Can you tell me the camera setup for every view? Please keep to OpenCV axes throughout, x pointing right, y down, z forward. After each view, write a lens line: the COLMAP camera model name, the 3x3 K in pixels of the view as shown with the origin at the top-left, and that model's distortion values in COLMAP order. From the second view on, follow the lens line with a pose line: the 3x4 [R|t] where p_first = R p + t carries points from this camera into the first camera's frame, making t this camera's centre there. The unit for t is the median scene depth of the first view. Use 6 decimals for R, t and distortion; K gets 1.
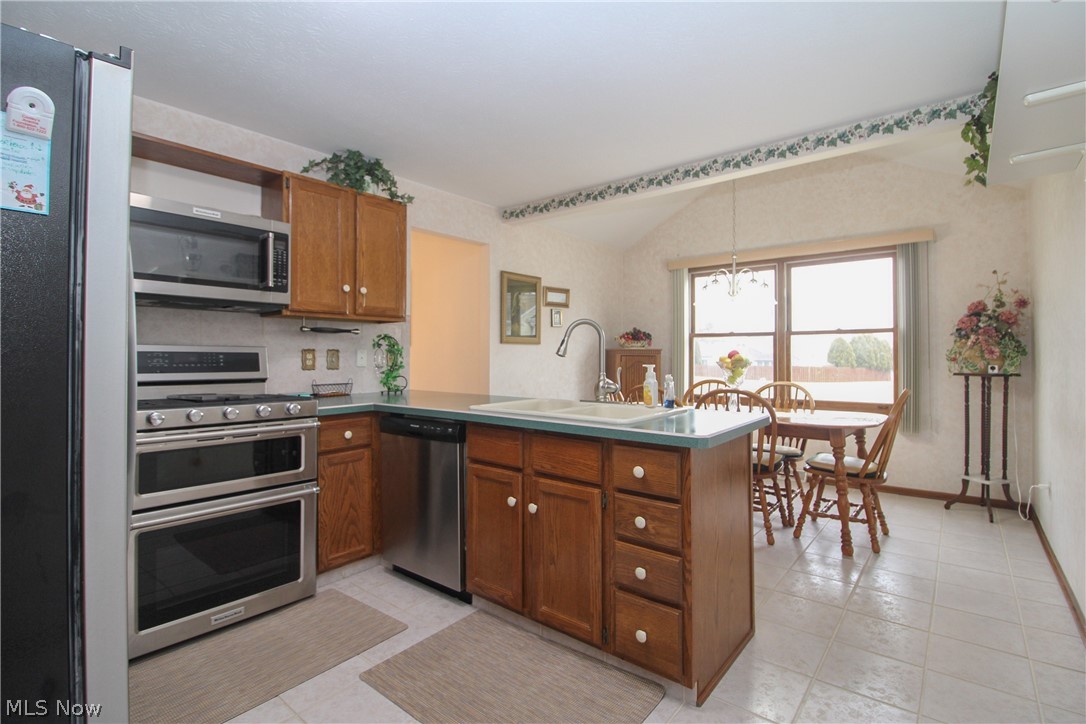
lens RADIAL K [[508.1, 0, 546.4], [0, 508.1, 349.9], [0, 0, 1]] dist [0.001011, -0.011410]
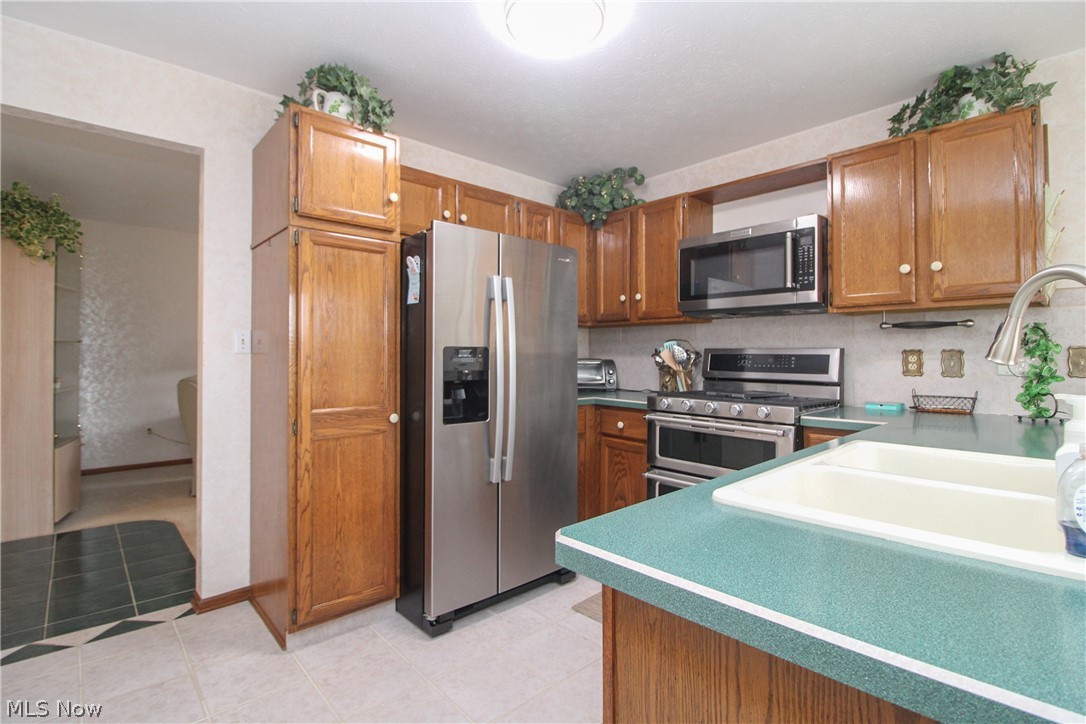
lens RADIAL K [[508.1, 0, 546.4], [0, 508.1, 349.9], [0, 0, 1]] dist [0.001011, -0.011410]
pose [[-0.133644, -0.011357, -0.990964, 0.329573], [0.010844, 0.999858, -0.012922, 0.002348], [0.990970, -0.012472, -0.133502, 0.448078]]
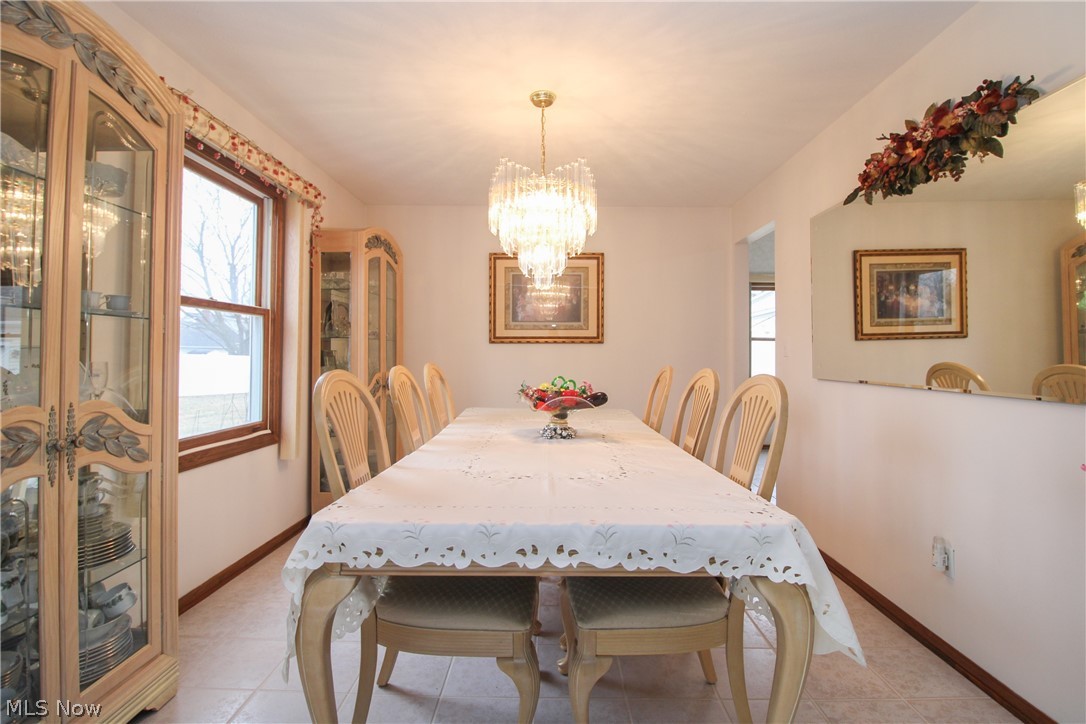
lens RADIAL K [[508.1, 0, 546.4], [0, 508.1, 349.9], [0, 0, 1]] dist [0.001011, -0.011410]
pose [[0.778569, 0.029816, 0.626851, -0.602290], [-0.035575, 0.999361, -0.003349, 0.005786], [-0.626550, -0.019693, 0.779132, 1.000897]]
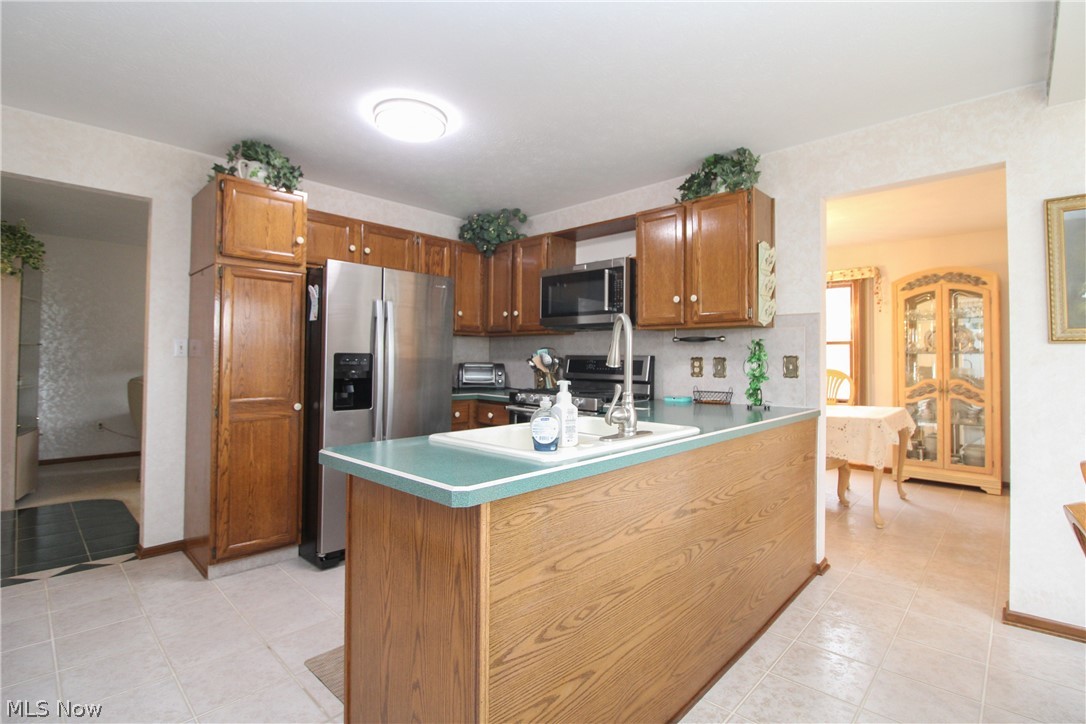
lens RADIAL K [[501.2, 0, 545.7], [0, 501.2, 346.0], [0, 0, 1]] dist [0.001255, -0.011545]
pose [[-0.068098, -0.027717, -0.997294, 0.513125], [0.004652, 0.999594, -0.028099, 0.002444], [0.997668, -0.006553, -0.067942, 0.627006]]
